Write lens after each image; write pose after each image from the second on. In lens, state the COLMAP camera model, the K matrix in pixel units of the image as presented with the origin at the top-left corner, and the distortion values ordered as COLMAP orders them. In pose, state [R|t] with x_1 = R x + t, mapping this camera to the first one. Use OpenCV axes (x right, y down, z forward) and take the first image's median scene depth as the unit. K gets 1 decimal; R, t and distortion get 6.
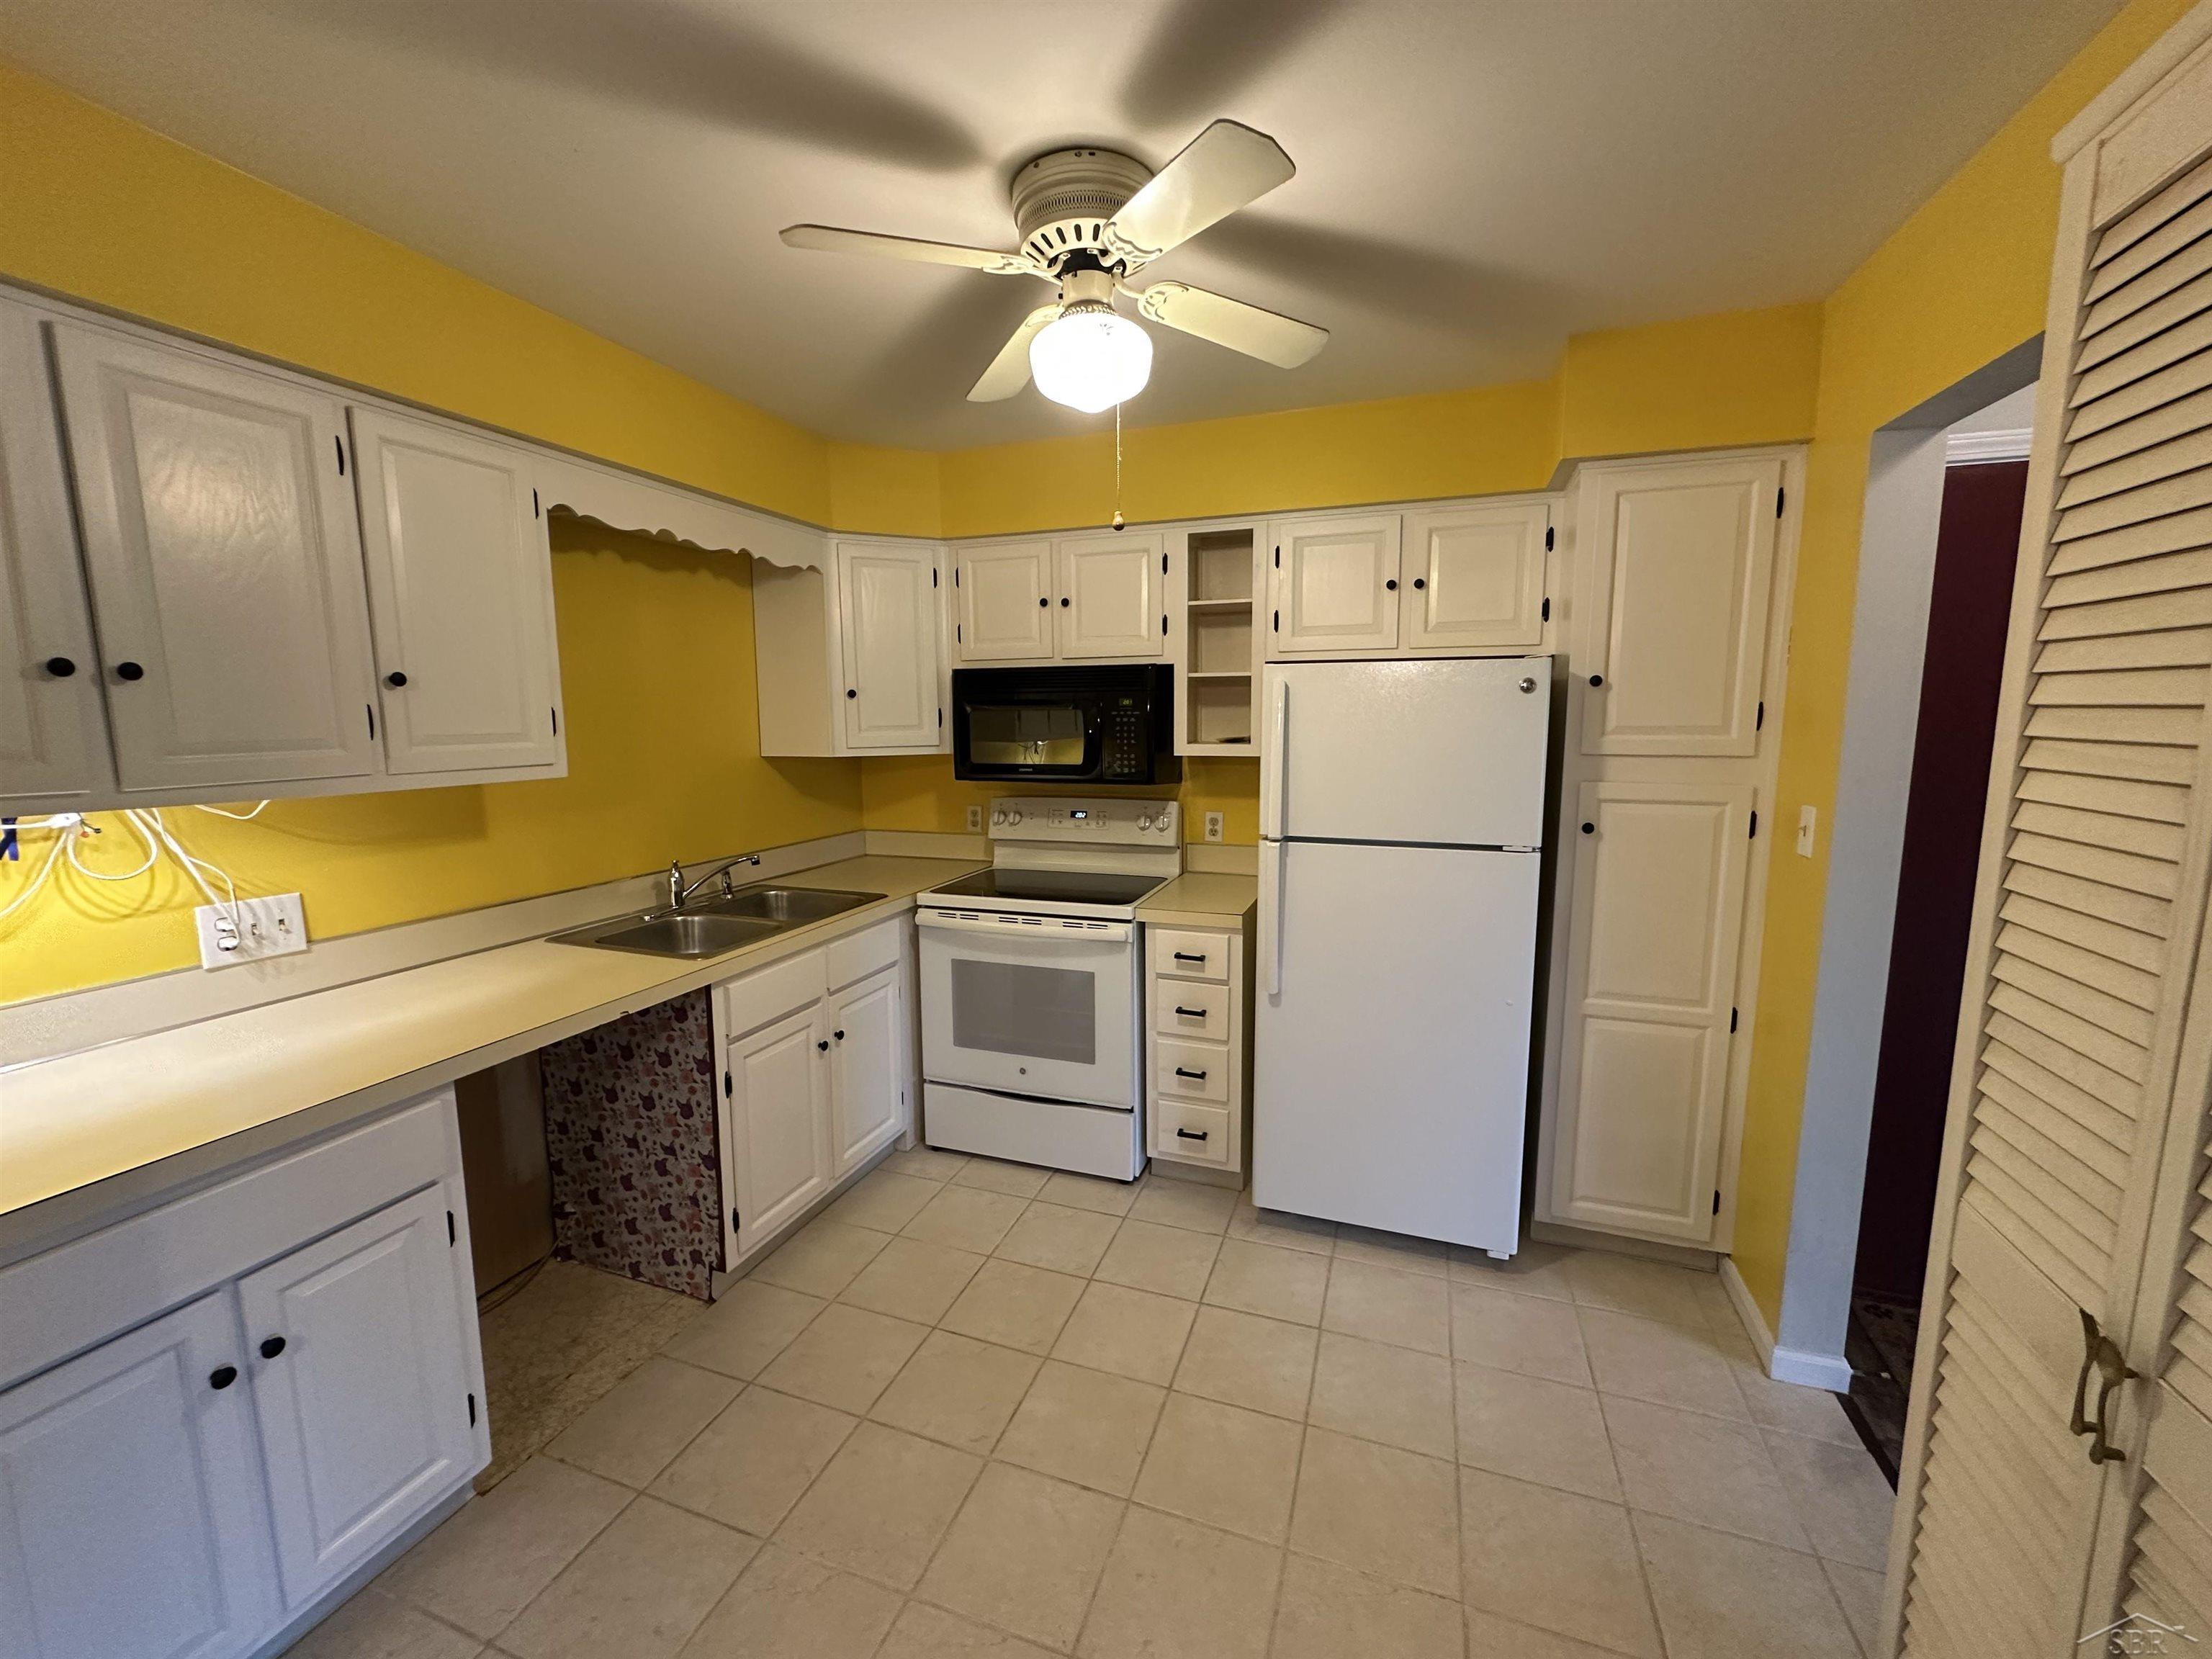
lens RADIAL K [[876.2, 0, 1103.8], [0, 876.2, 827.0], [0, 0, 1]] dist [-0.001822, -0.000311]
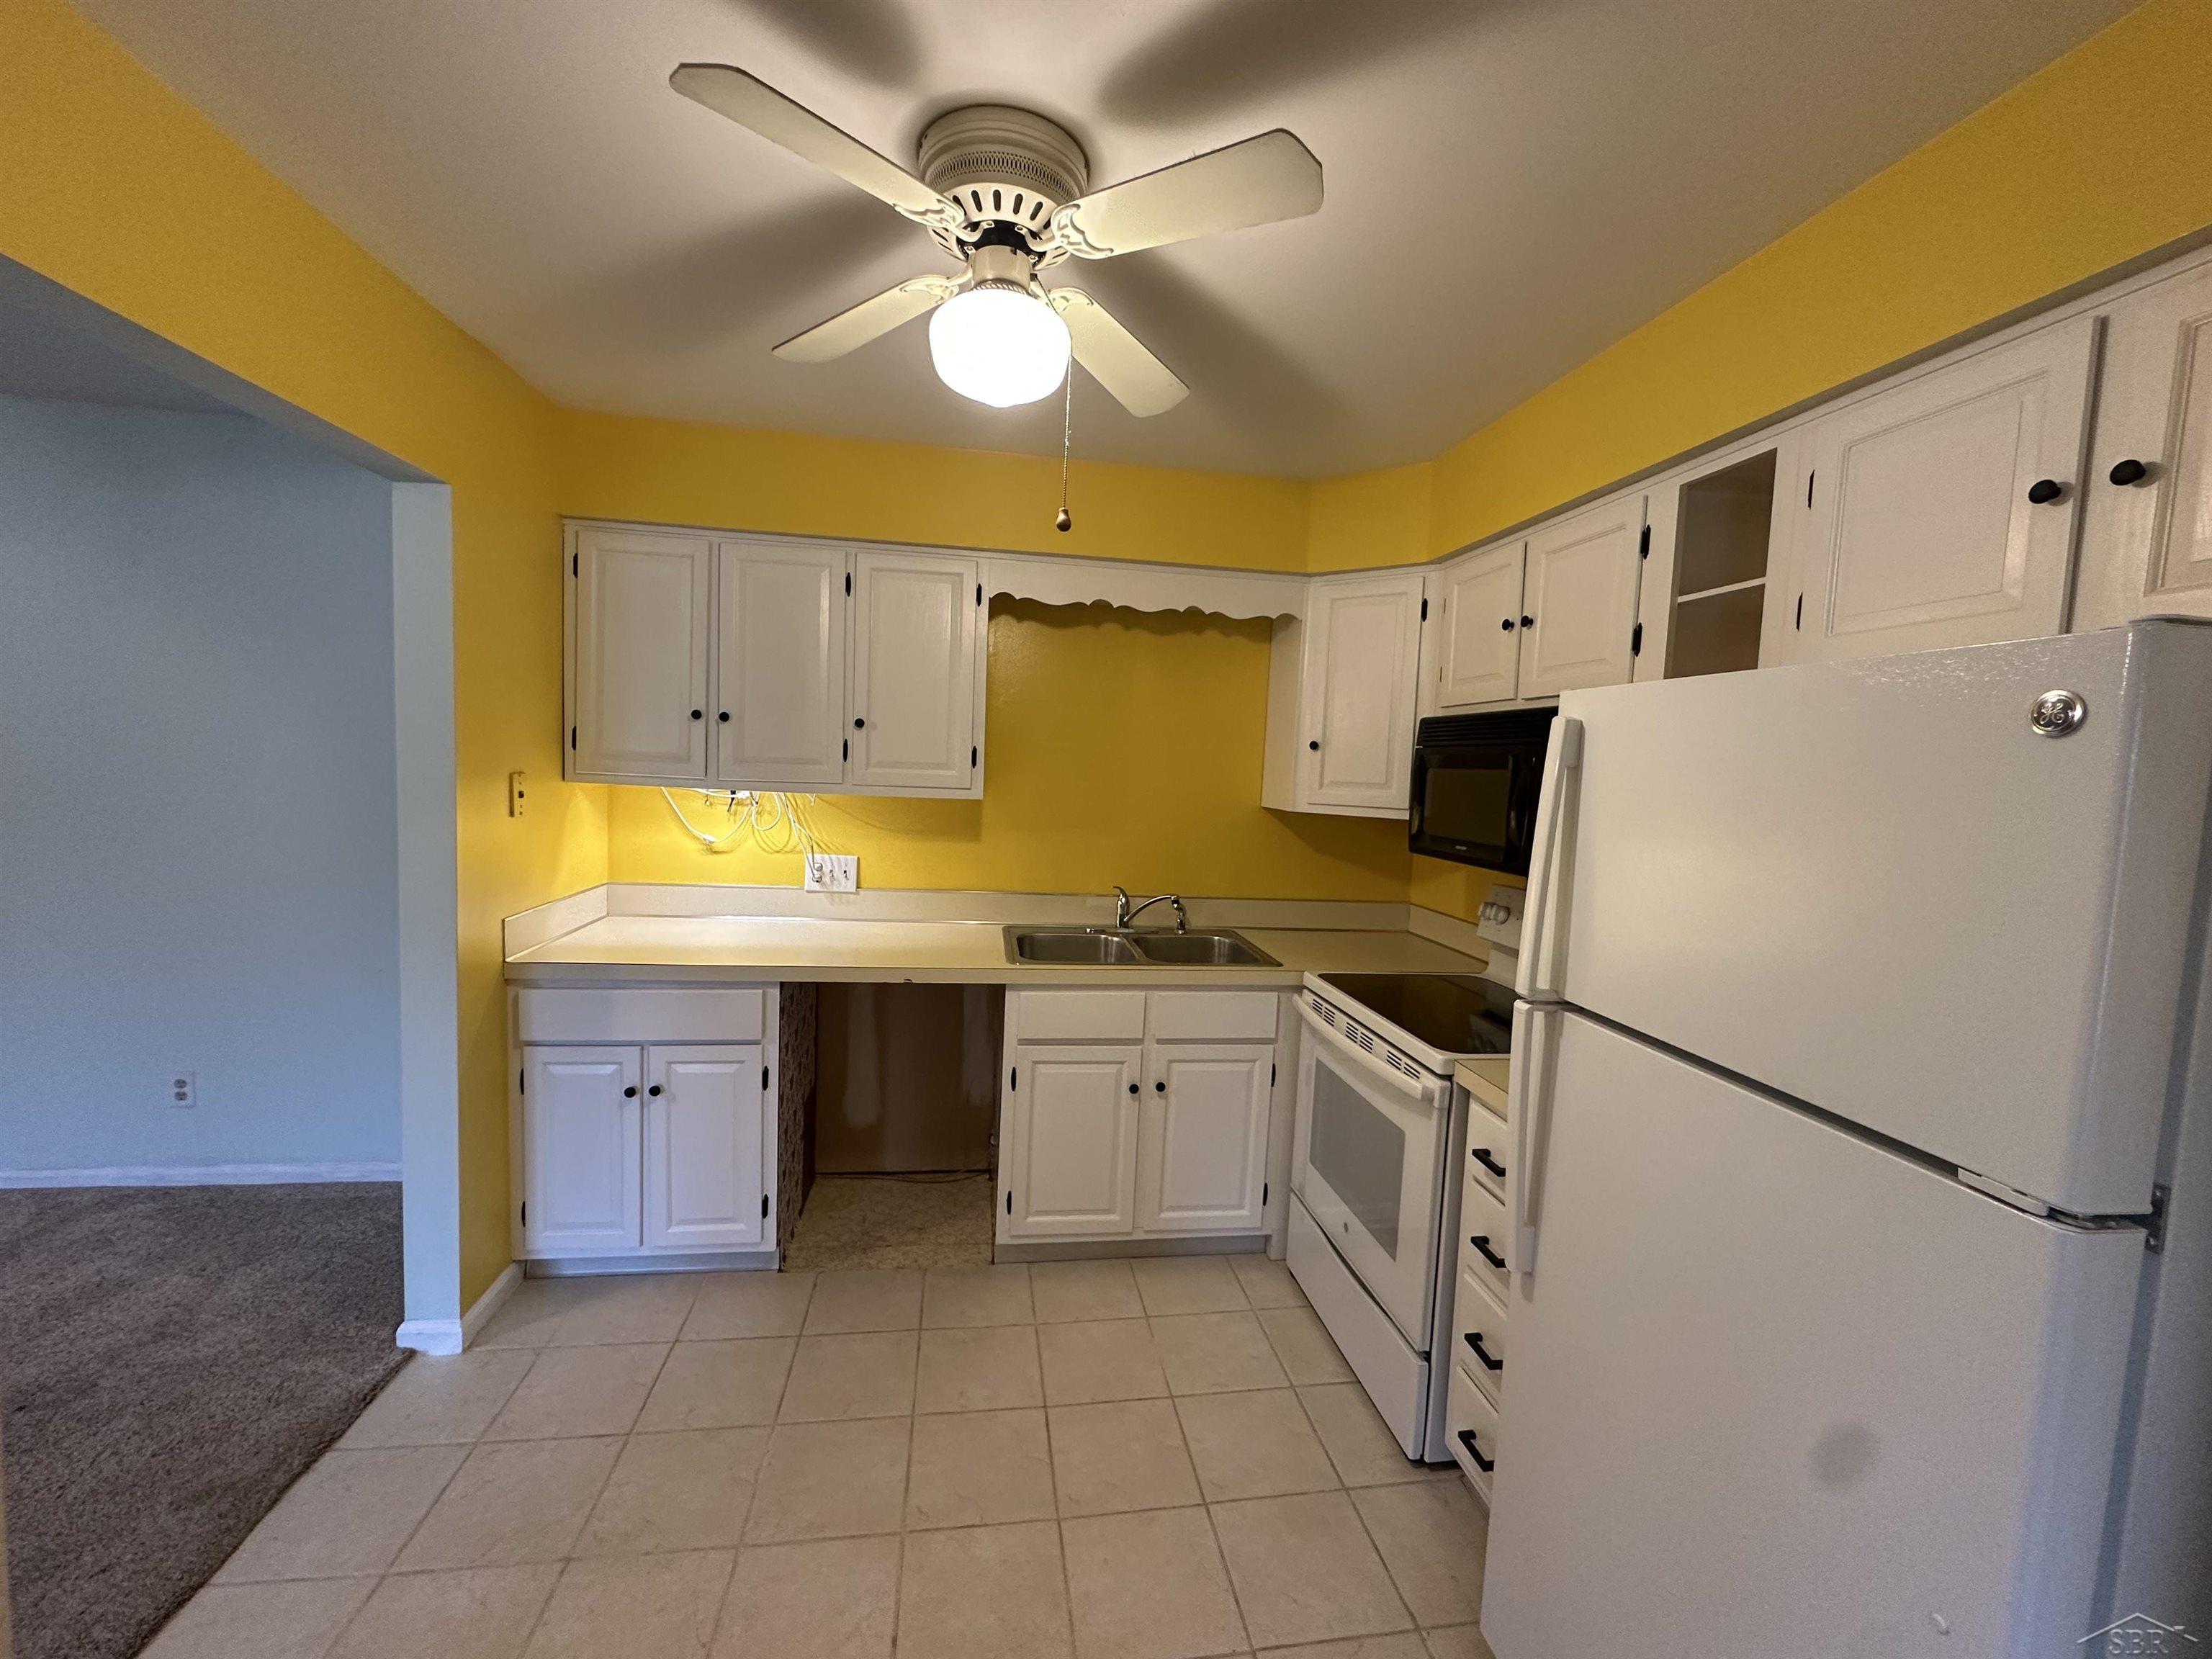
lens RADIAL K [[876.2, 0, 1103.8], [0, 876.2, 827.0], [0, 0, 1]] dist [-0.001822, -0.000311]
pose [[0.473662, 0.090970, -0.875996, 0.564762], [-0.159323, 0.987091, 0.016359, -0.061565], [0.866176, 0.131818, 0.482041, 0.491344]]
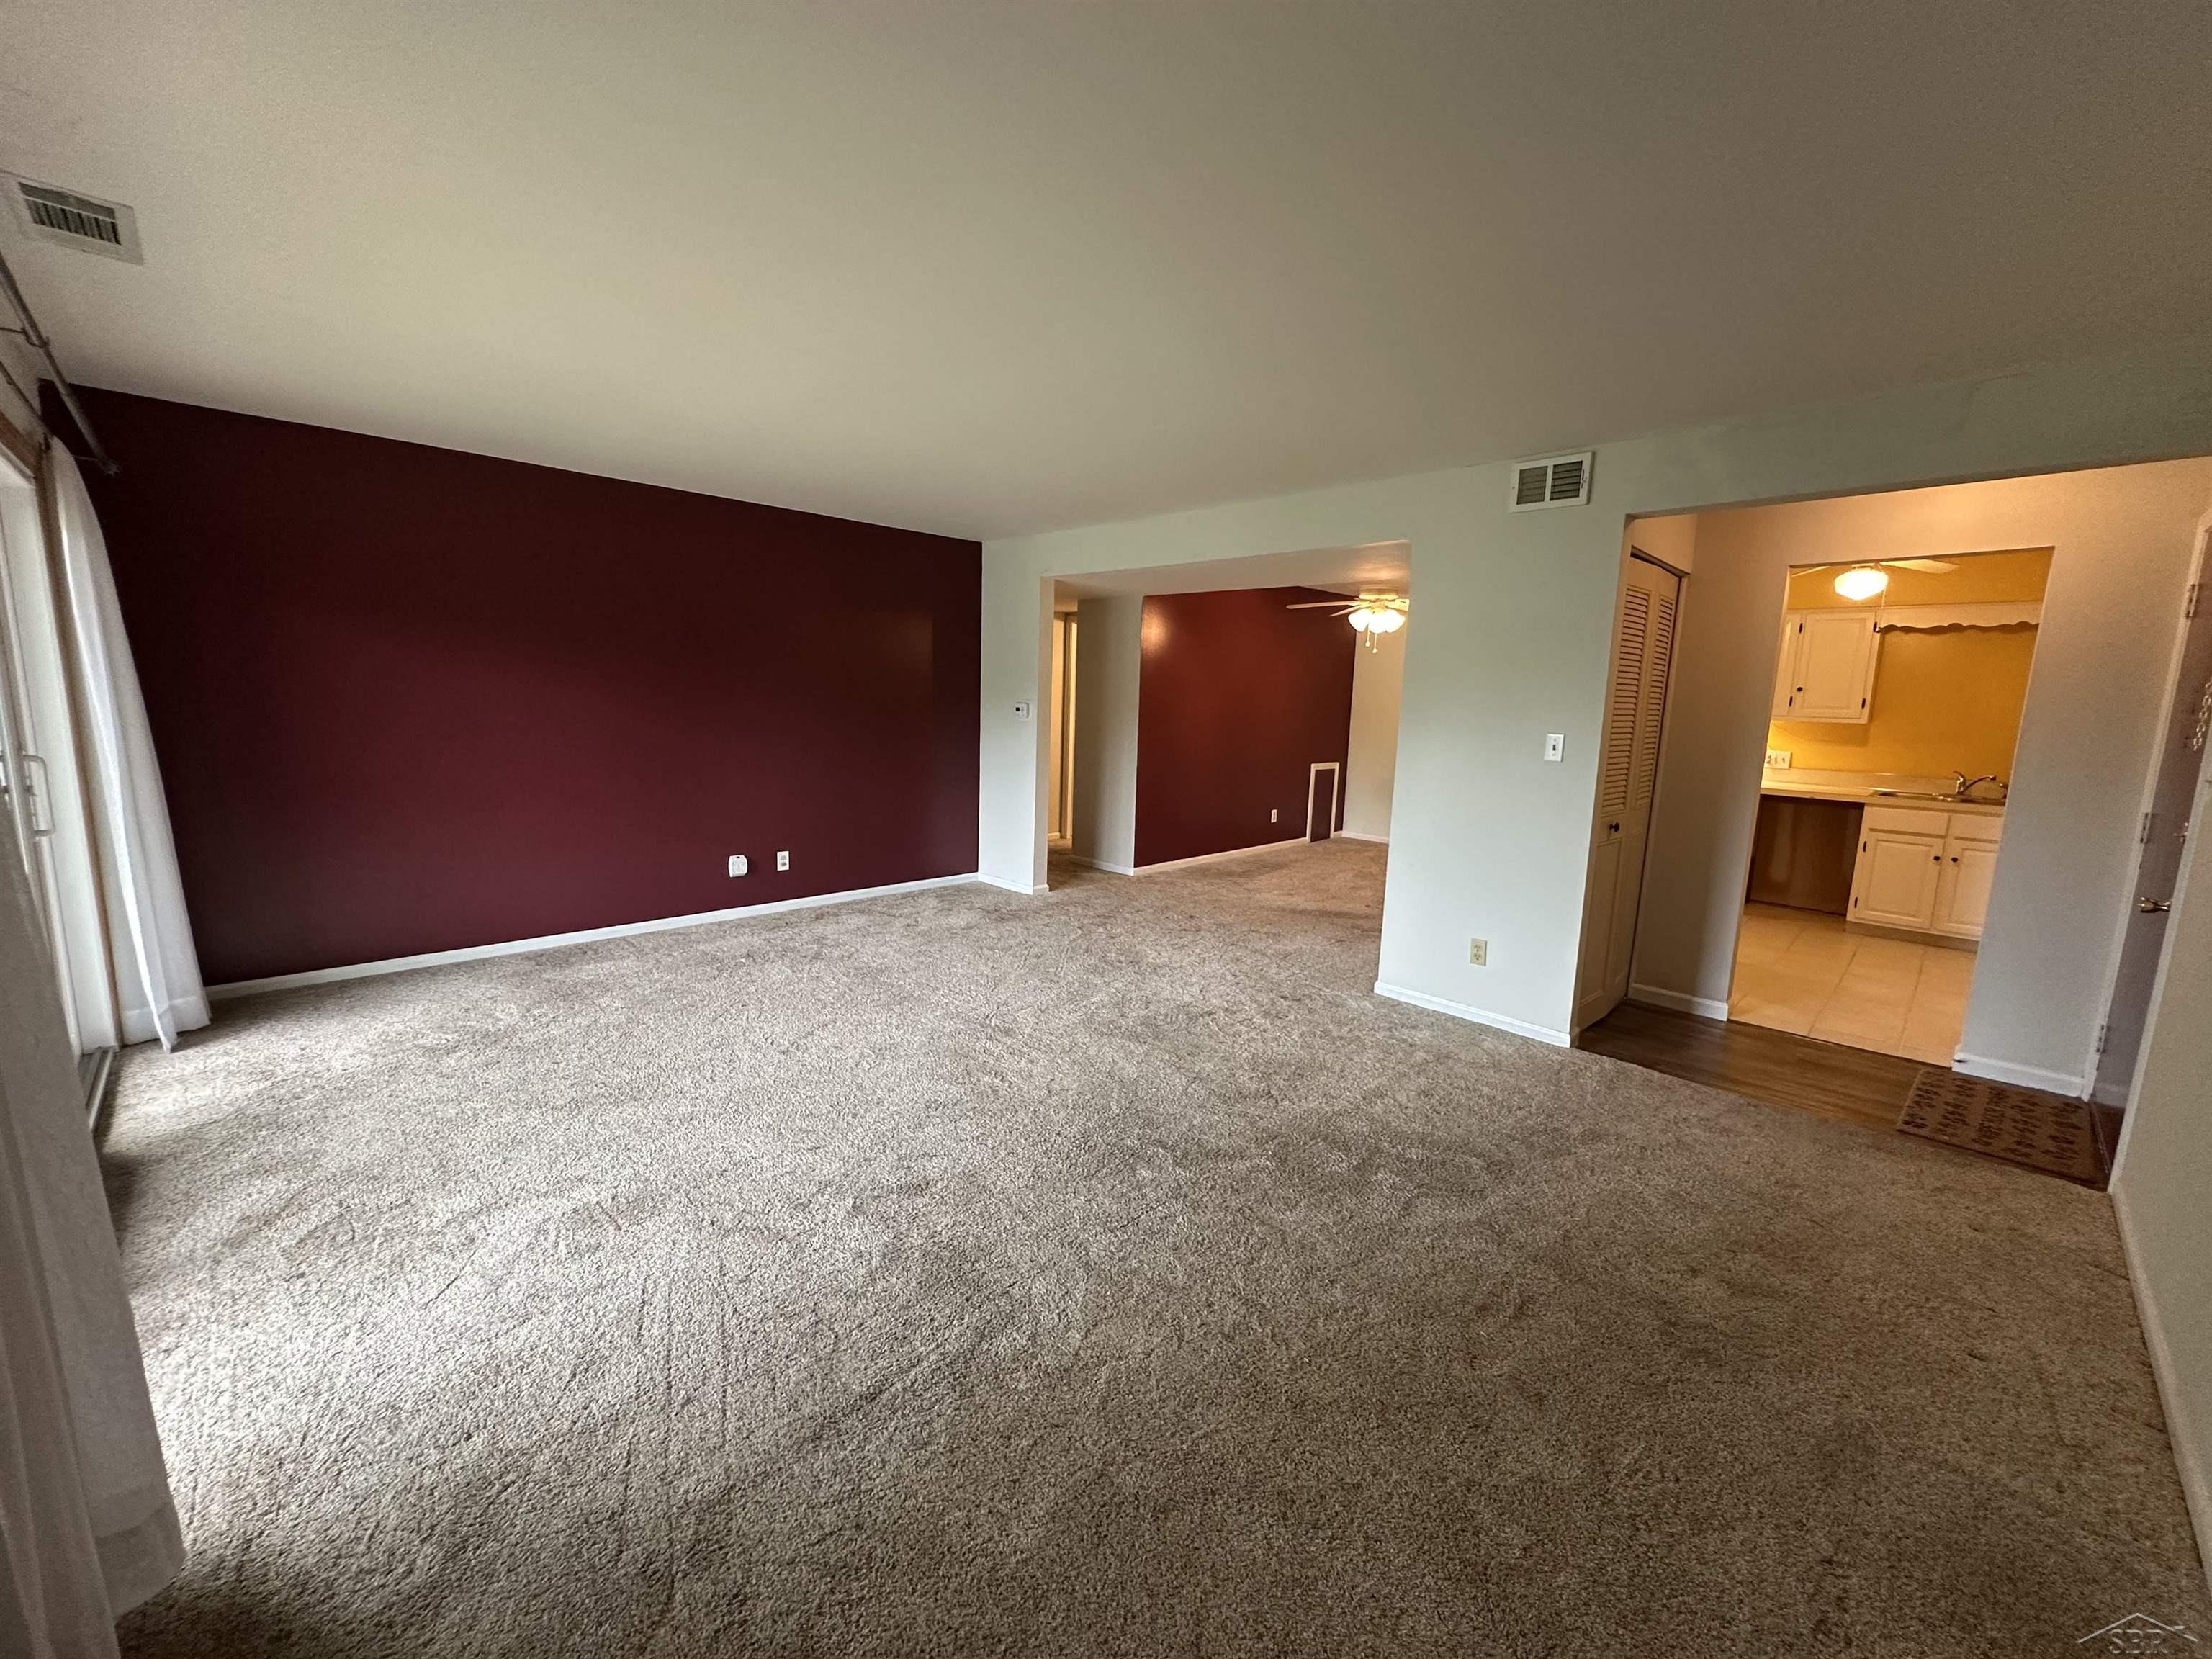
lens RADIAL K [[876.2, 0, 1103.8], [0, 876.2, 827.0], [0, 0, 1]] dist [-0.001822, -0.000311]
pose [[-0.431316, 0.124360, -0.893589, 2.674917], [-0.145945, 0.967792, 0.205131, 0.038809], [0.890318, 0.218891, -0.399275, 0.032749]]
